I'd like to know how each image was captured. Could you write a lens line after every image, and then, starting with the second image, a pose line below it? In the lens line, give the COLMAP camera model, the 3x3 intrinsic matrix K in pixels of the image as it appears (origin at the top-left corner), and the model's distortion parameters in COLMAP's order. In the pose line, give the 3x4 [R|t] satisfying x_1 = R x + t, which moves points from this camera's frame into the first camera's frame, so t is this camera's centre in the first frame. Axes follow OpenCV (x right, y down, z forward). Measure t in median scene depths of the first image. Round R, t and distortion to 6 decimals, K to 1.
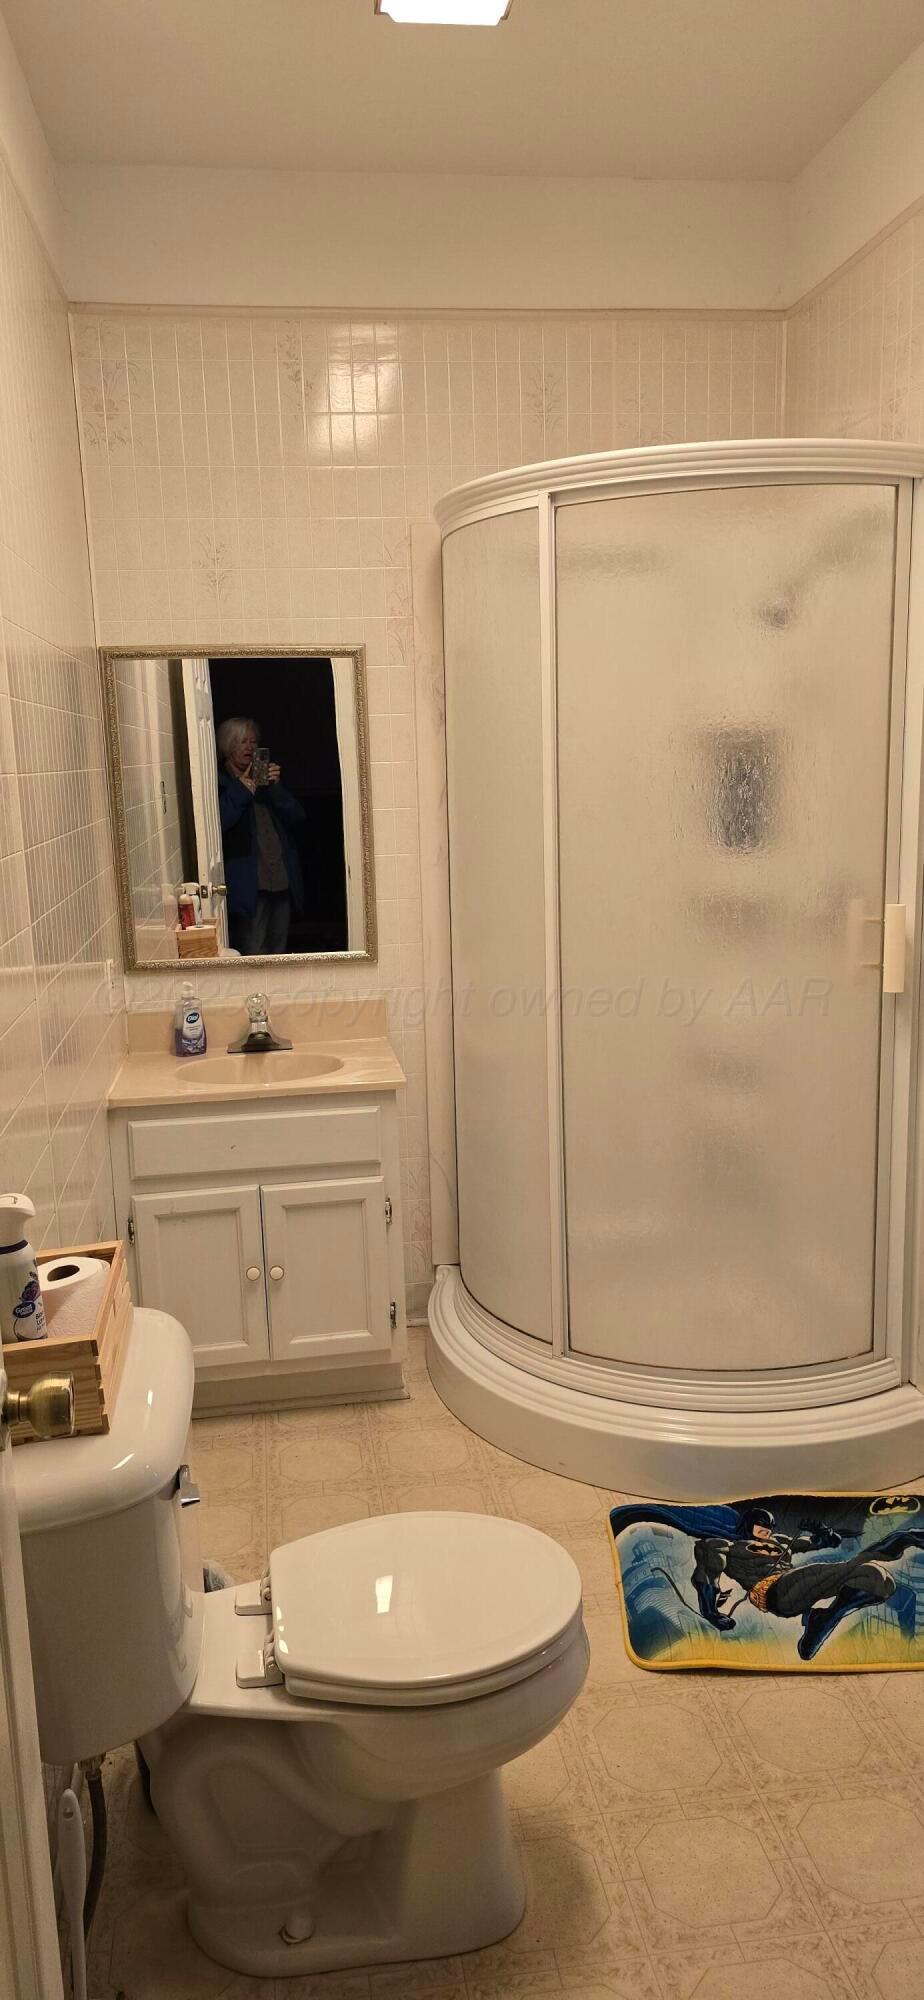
lens RADIAL K [[1343.2, 0, 450.5], [0, 1343.2, 979.4], [0, 0, 1]] dist [0.069243, -0.061294]
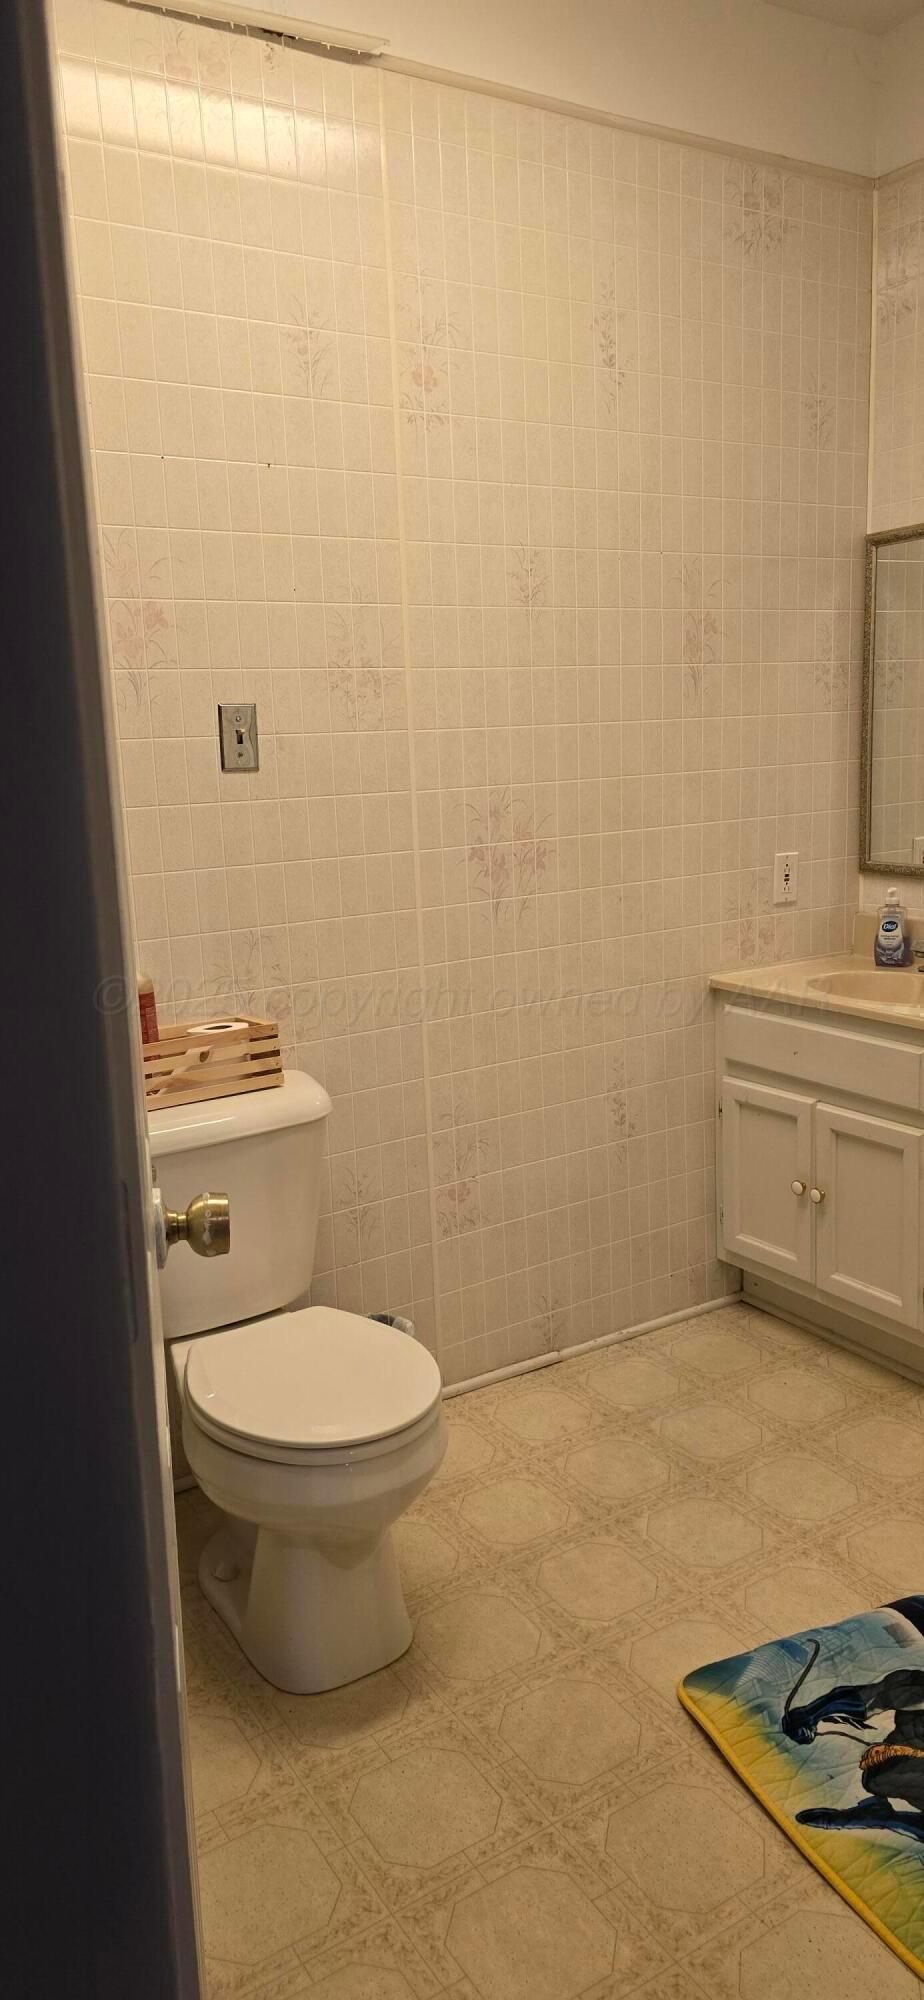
lens RADIAL K [[1343.2, 0, 450.5], [0, 1343.2, 979.4], [0, 0, 1]] dist [0.069243, -0.061294]
pose [[0.409673, 0.181521, -0.893990, 0.742730], [-0.125685, 0.981888, 0.141772, -0.042135], [0.903533, 0.054281, 0.425067, 0.455303]]
